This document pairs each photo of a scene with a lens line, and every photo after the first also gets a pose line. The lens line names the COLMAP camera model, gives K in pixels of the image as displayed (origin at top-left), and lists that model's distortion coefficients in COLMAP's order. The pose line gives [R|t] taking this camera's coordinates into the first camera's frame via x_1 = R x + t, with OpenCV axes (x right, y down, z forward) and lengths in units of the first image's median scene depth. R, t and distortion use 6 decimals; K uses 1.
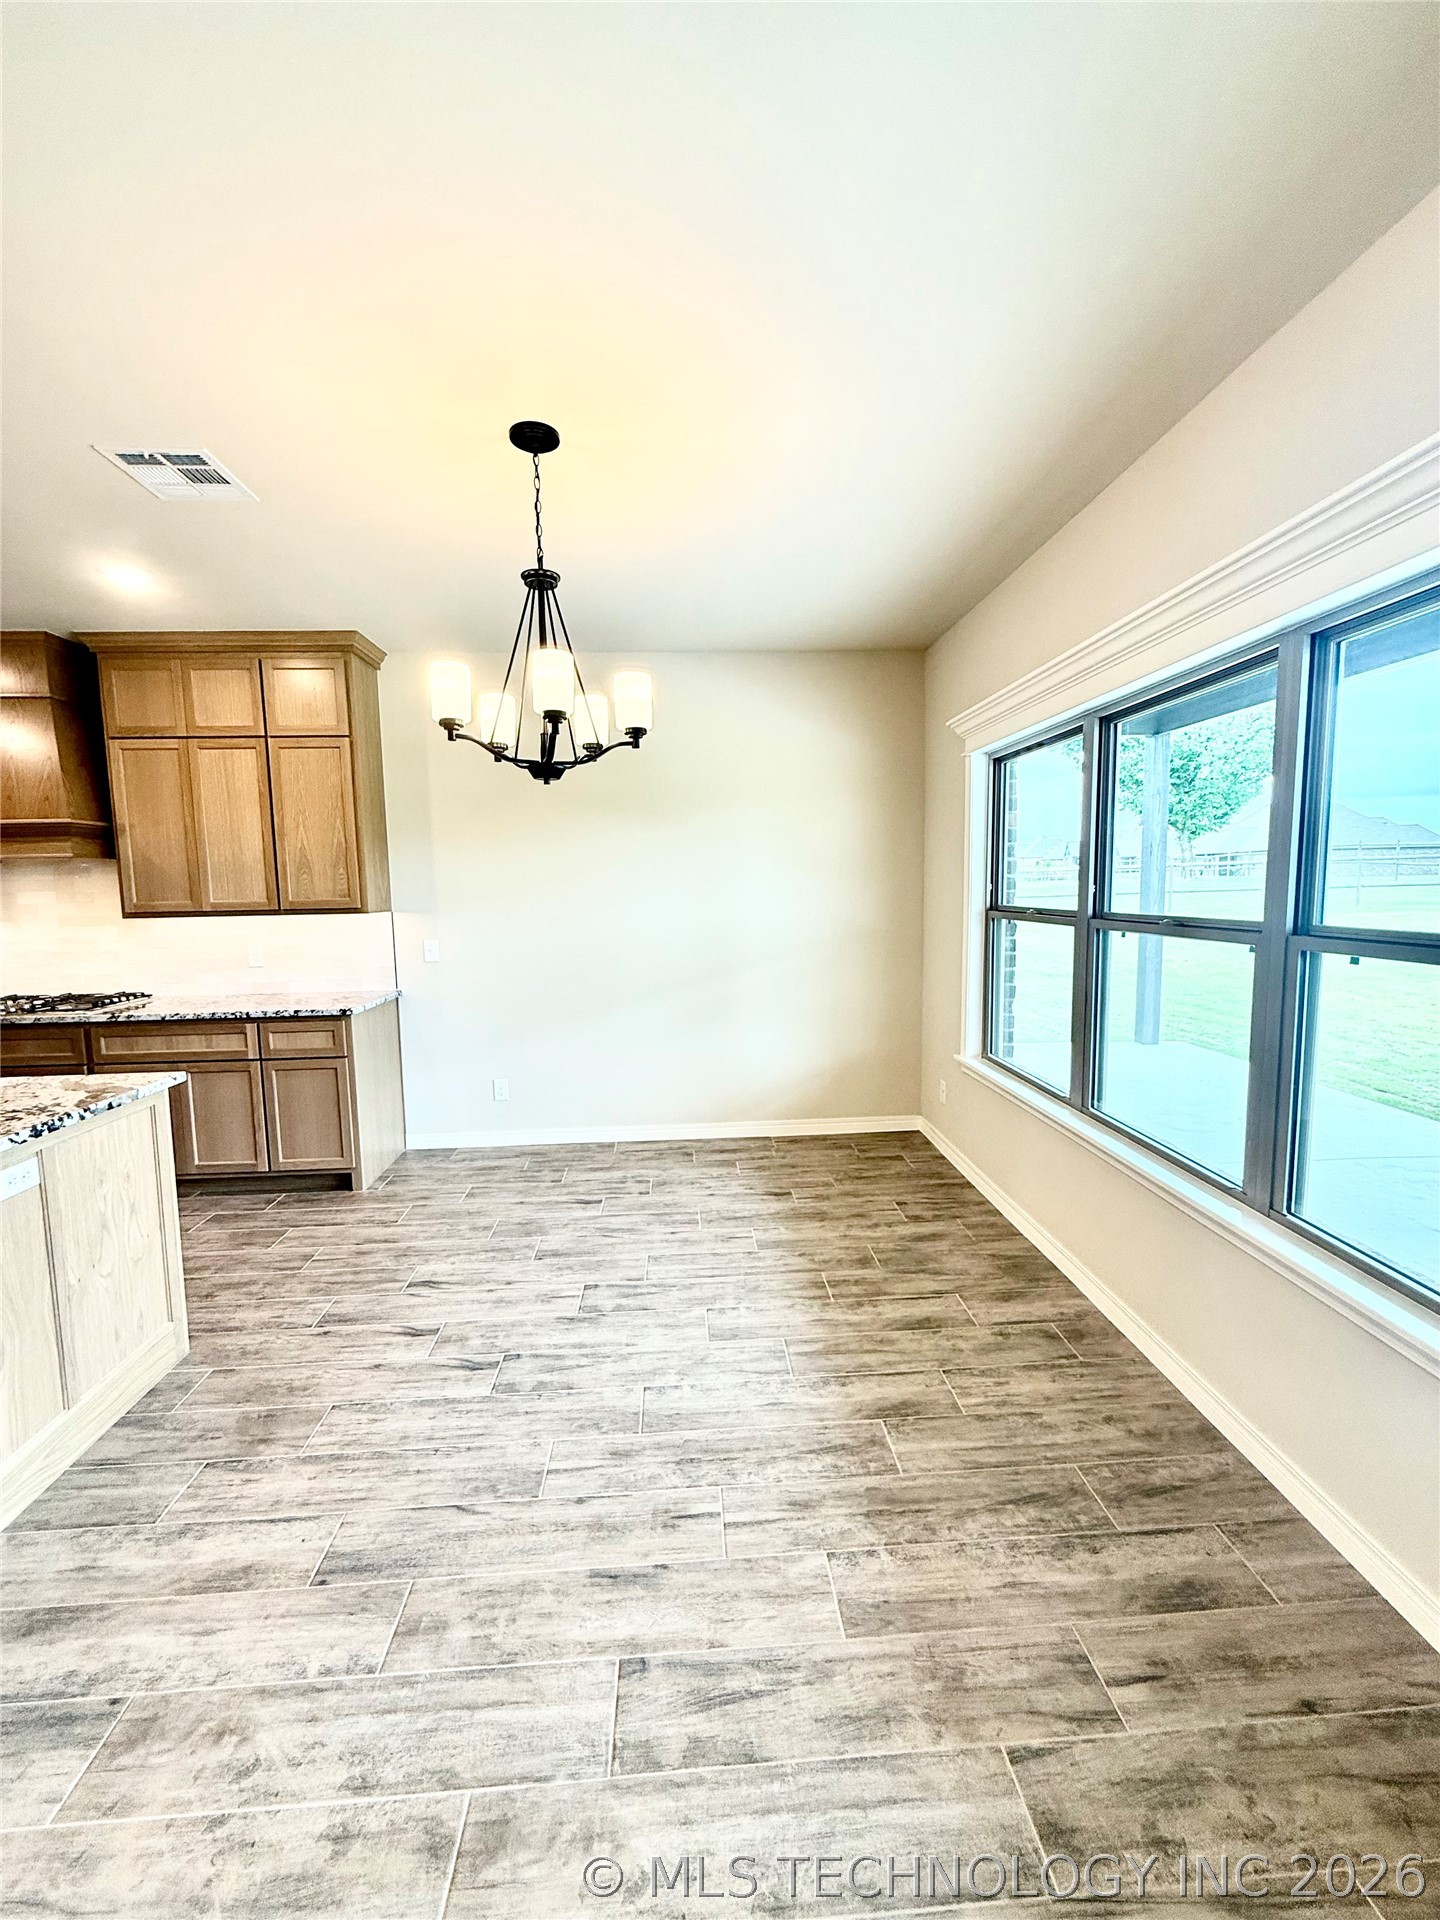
lens RADIAL K [[766.5, 0, 720.9], [0, 766.5, 958.6], [0, 0, 1]] dist [0.000585, 0.000149]
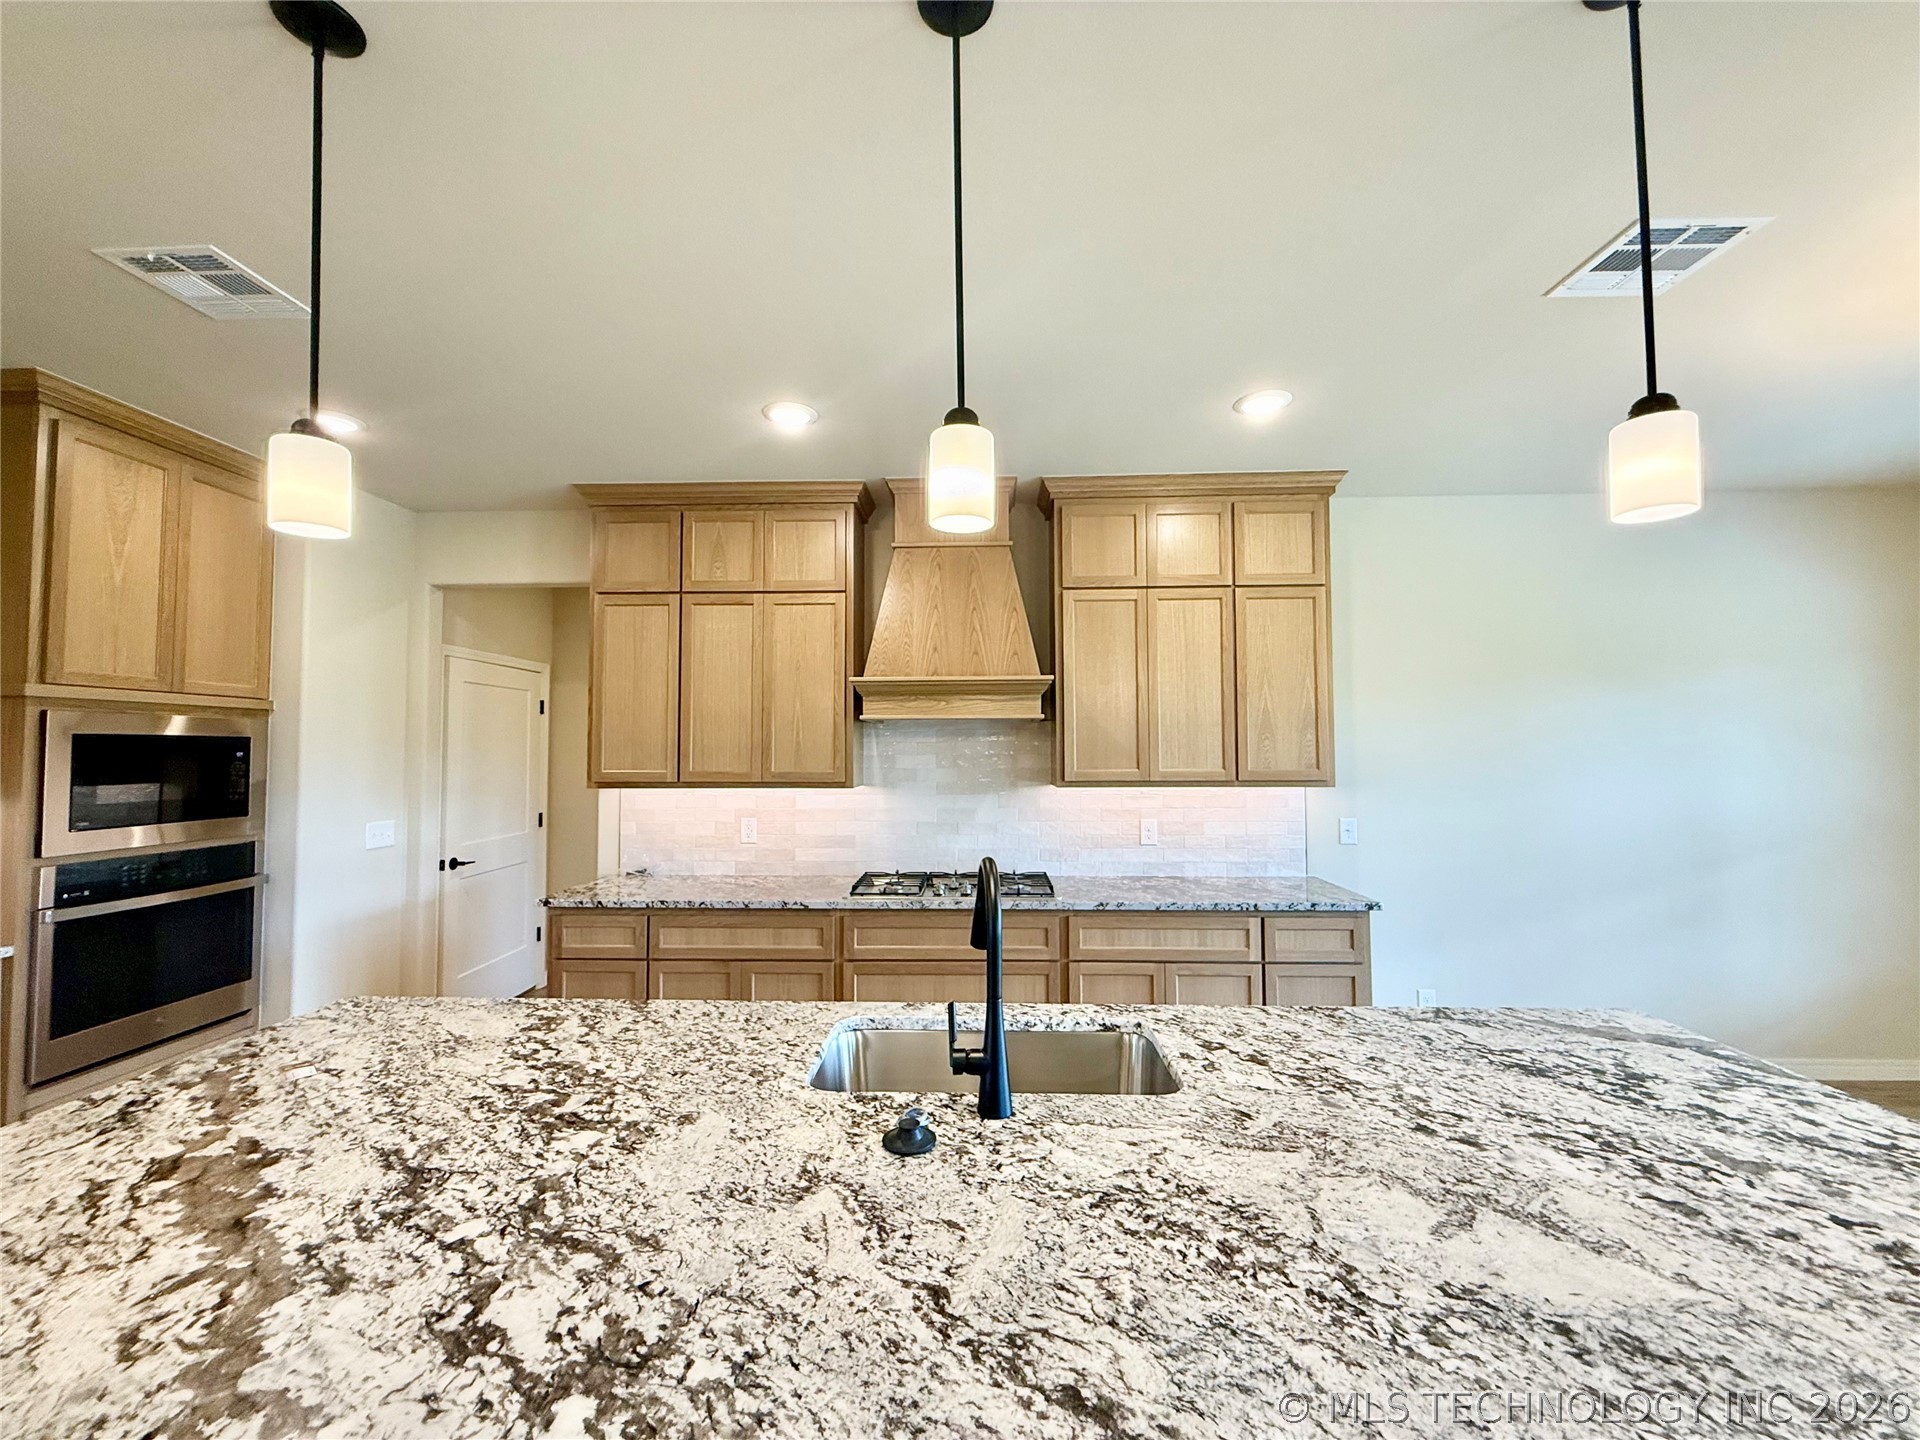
lens RADIAL K [[766.5, 0, 958.4], [0, 766.5, 720.7], [0, 0, 1]] dist [0.000585, 0.000149]
pose [[0.995379, 0.012215, -0.095248, -1.068322], [-0.025009, 0.990624, -0.134311, -0.009377], [0.092715, 0.136072, 0.986351, 0.146500]]
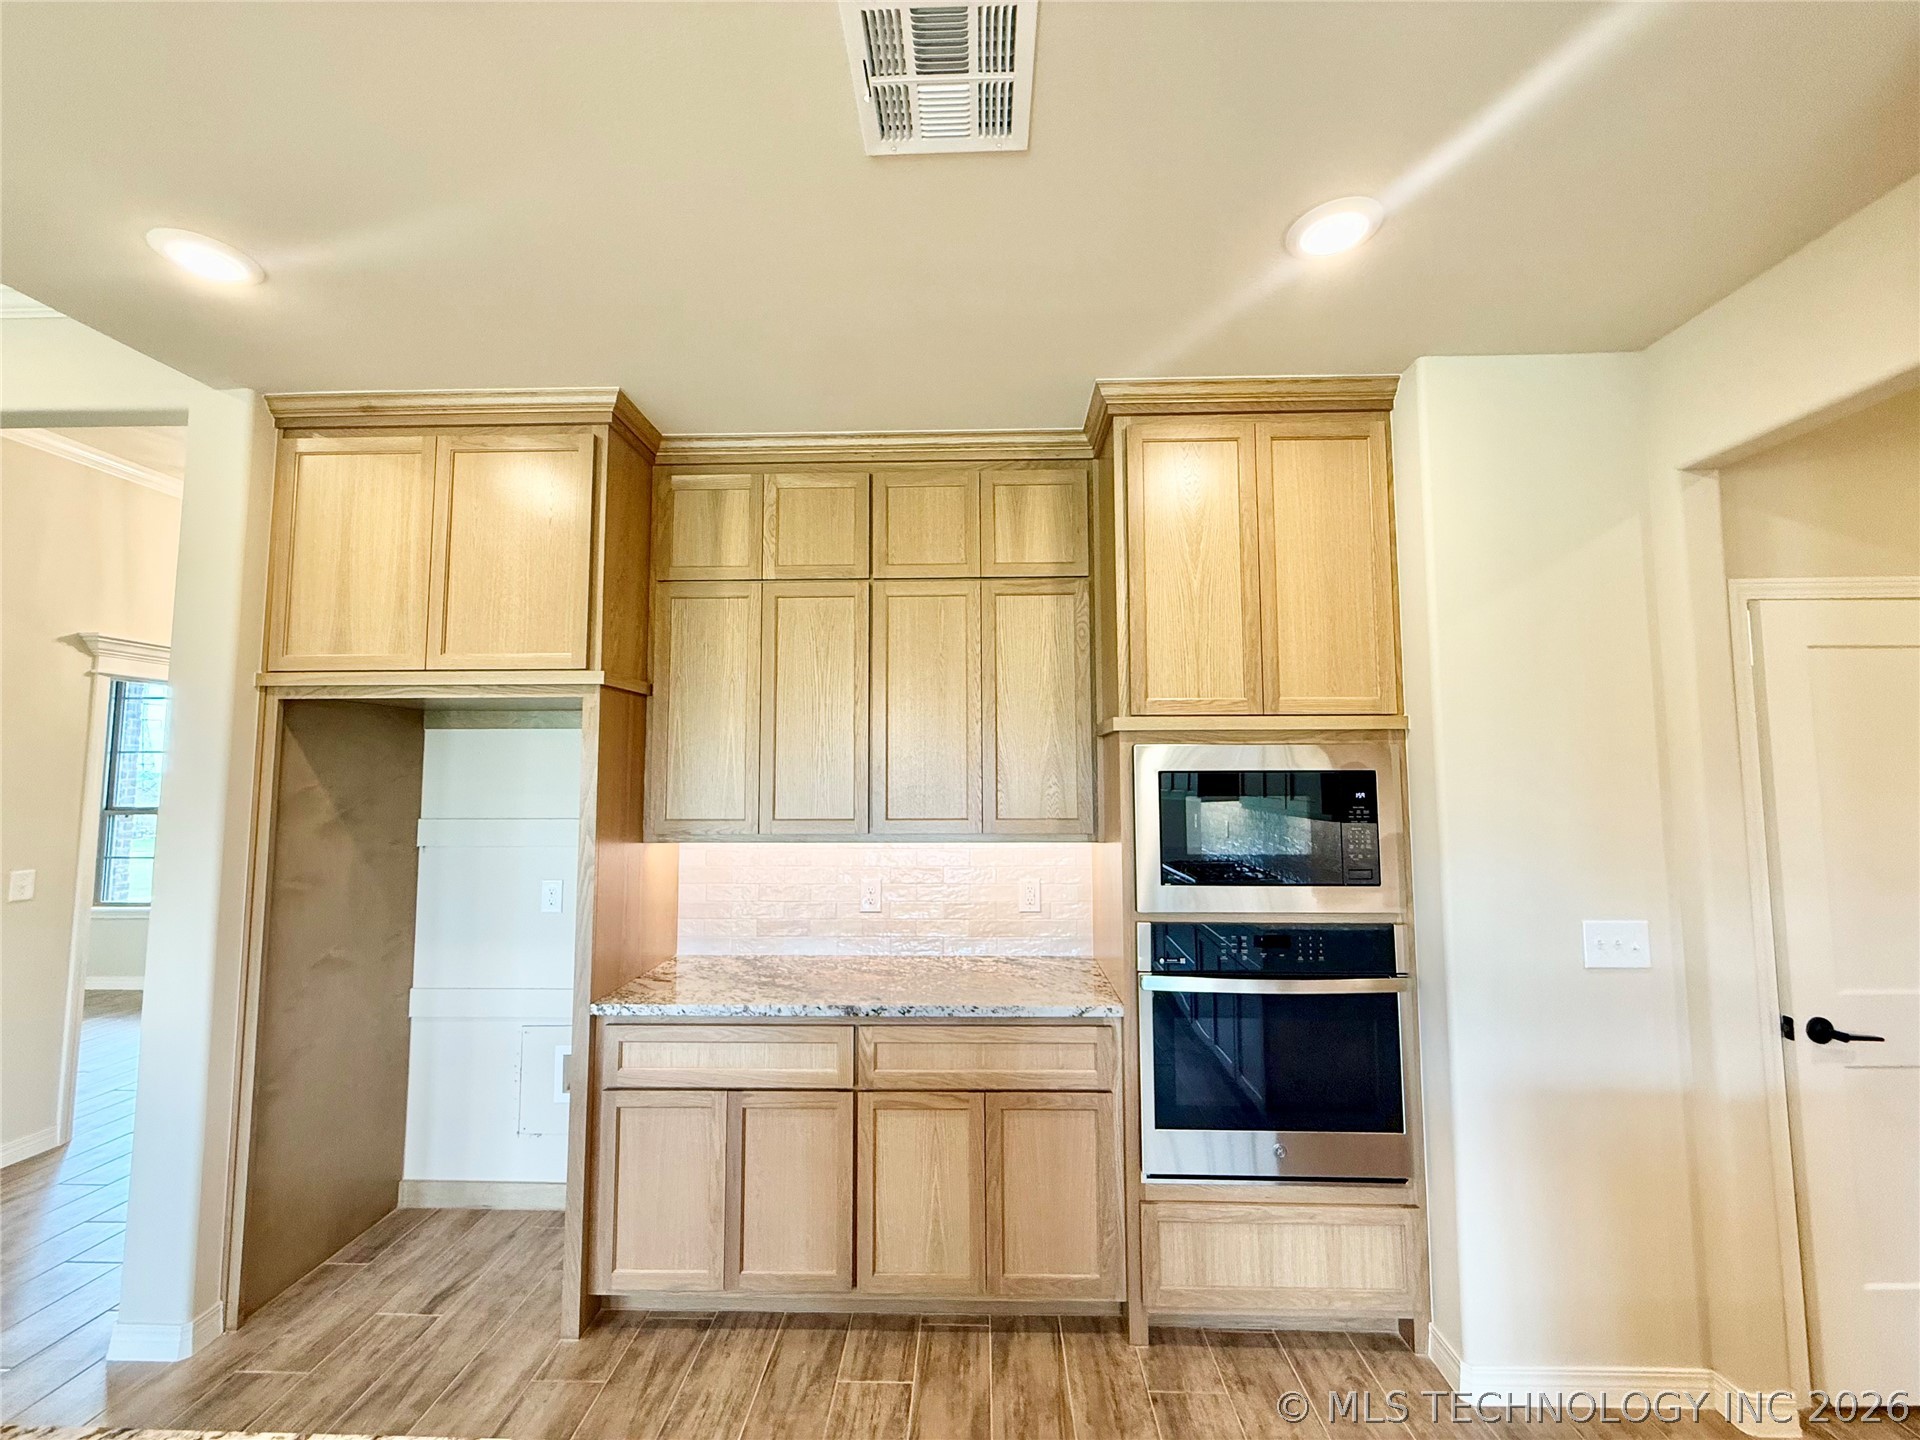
lens RADIAL K [[757.5, 0, 958.5], [0, 757.5, 716.2], [0, 0, 1]] dist [0.000672, 0.000146]
pose [[-0.086135, -0.058277, -0.994578, -1.386045], [-0.092777, 0.994419, -0.050233, -0.084197], [0.991954, 0.087947, -0.091061, 0.778161]]
